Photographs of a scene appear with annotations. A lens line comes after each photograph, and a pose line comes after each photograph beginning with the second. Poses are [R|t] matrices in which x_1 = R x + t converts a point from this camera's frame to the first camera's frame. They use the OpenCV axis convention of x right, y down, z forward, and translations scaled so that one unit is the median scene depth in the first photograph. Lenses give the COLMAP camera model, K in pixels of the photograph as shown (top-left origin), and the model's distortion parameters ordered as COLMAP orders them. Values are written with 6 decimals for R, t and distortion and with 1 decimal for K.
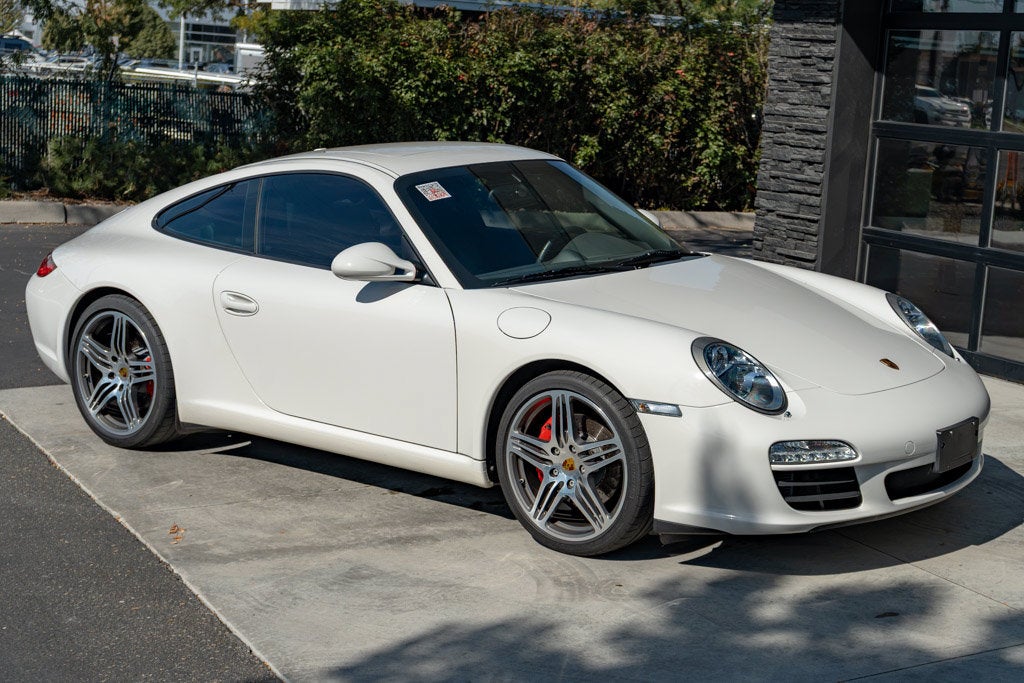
lens RADIAL K [[1848.8, 0, 569.4], [0, 1848.8, 340.9], [0, 0, 1]] dist [0.018853, -0.042971]
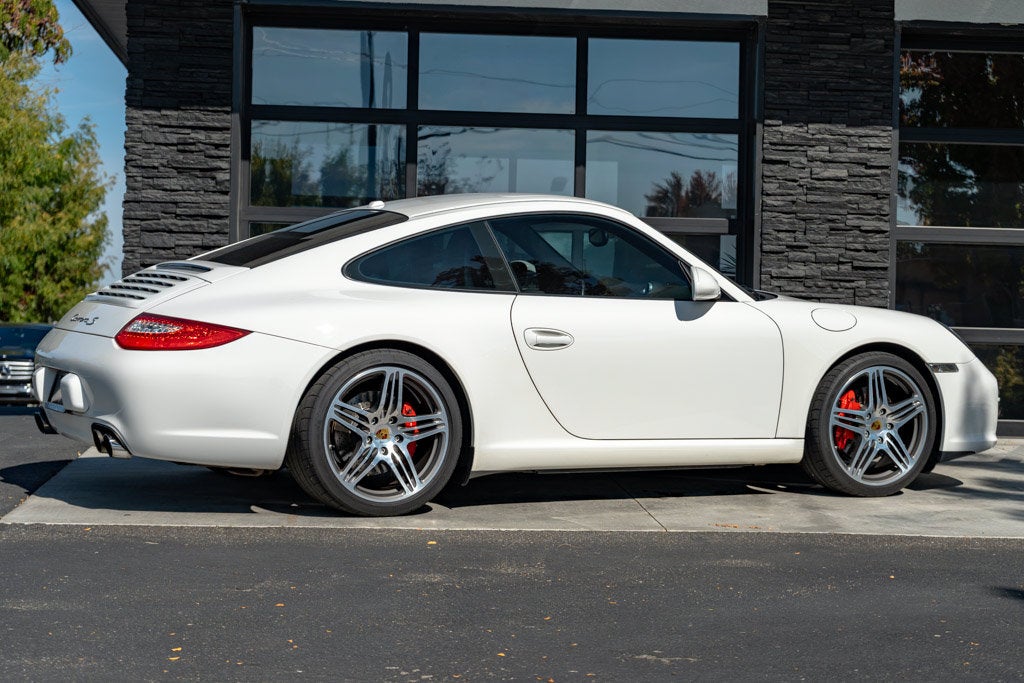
lens RADIAL K [[2187.5, 0, 595.4], [0, 2187.5, 322.0], [0, 0, 1]] dist [0.032981, -0.079986]
pose [[0.397024, -0.035710, 0.917113, -1.279451], [0.143170, 0.989420, -0.023454, 0.002957], [-0.906573, 0.140615, 0.397936, 0.492776]]
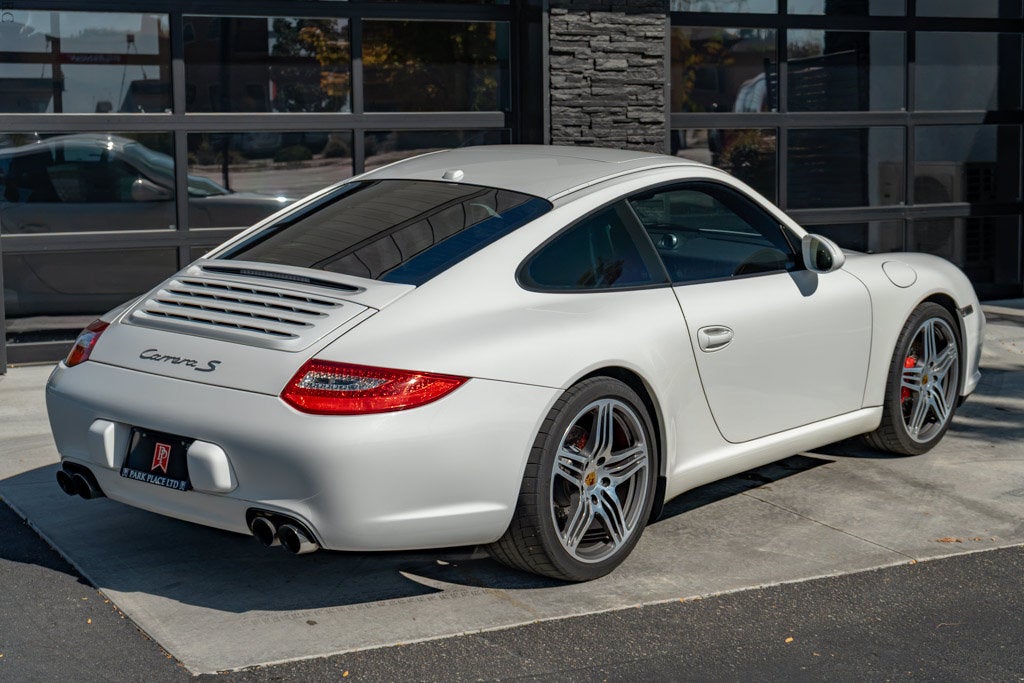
lens RADIAL K [[1848.8, 0, 569.4], [0, 1848.8, 340.9], [0, 0, 1]] dist [0.018853, -0.042971]
pose [[-0.012407, -0.181101, 0.983386, -1.041437], [0.157984, 0.970754, 0.180768, -0.188082], [-0.987364, 0.157602, 0.016567, 1.054216]]
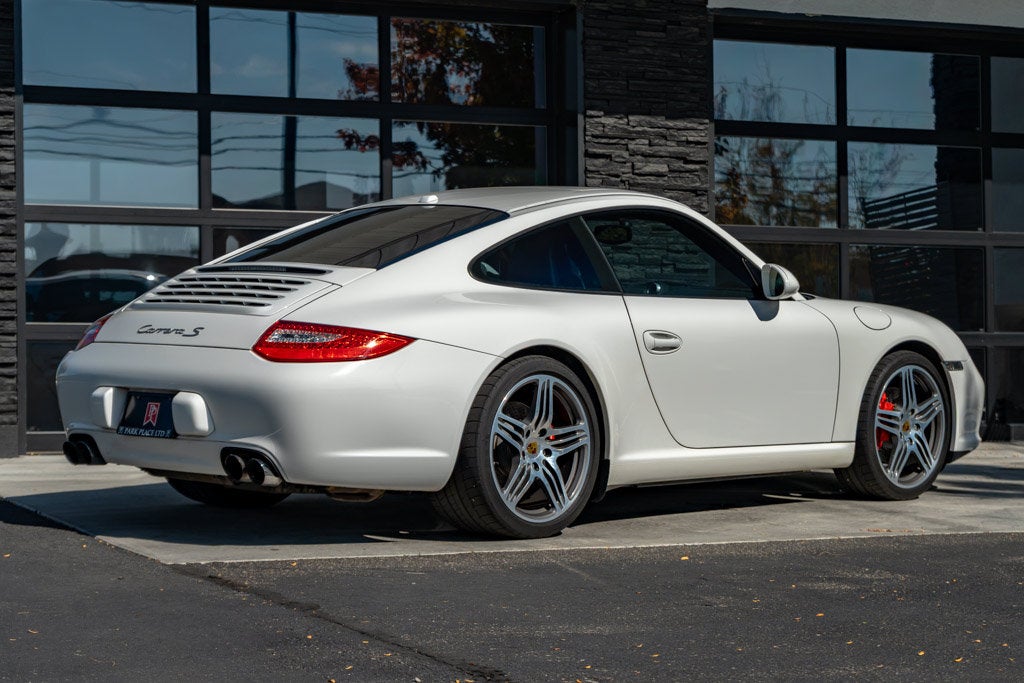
lens RADIAL K [[2471.1, 0, 630.9], [0, 2471.1, 341.8], [0, 0, 1]] dist [-0.009767, -0.009131]
pose [[0.045661, -0.040534, 0.998134, -1.457449], [0.162017, 0.986248, 0.032639, -0.064507], [-0.985731, 0.160225, 0.051601, 0.950102]]
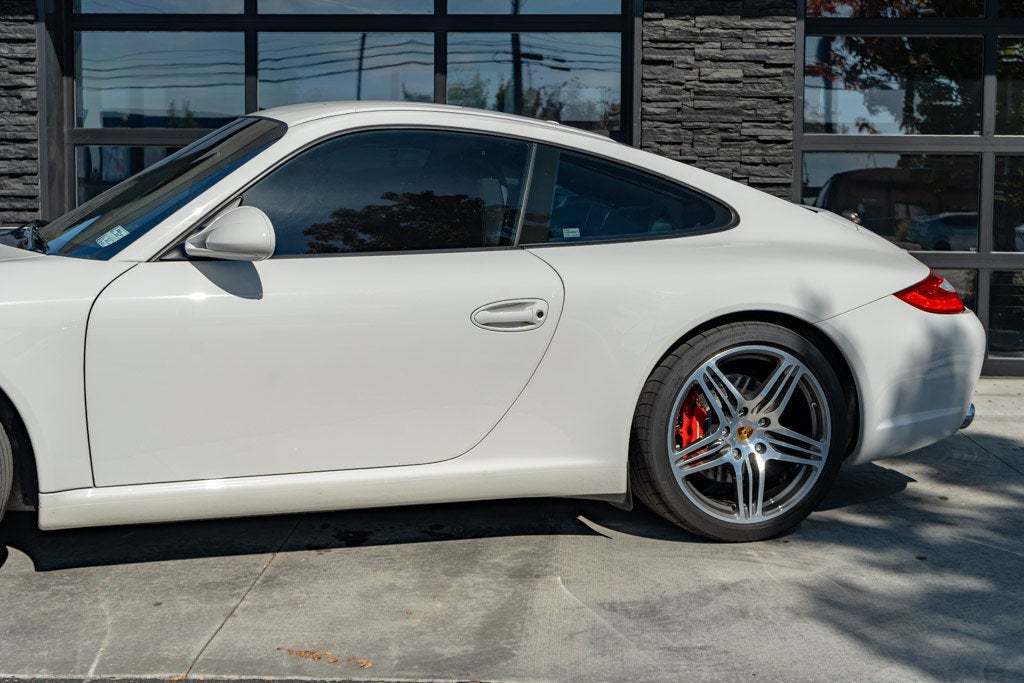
lens RADIAL K [[1499.2, 0, 554.1], [0, 1499.2, 342.0], [0, 0, 1]] dist [0.004958, 0.006462]
pose [[0.504904, -0.118941, 0.854941, -0.540943], [0.154665, 0.986897, 0.045958, -0.013031], [-0.849206, 0.109025, 0.516685, 0.590964]]
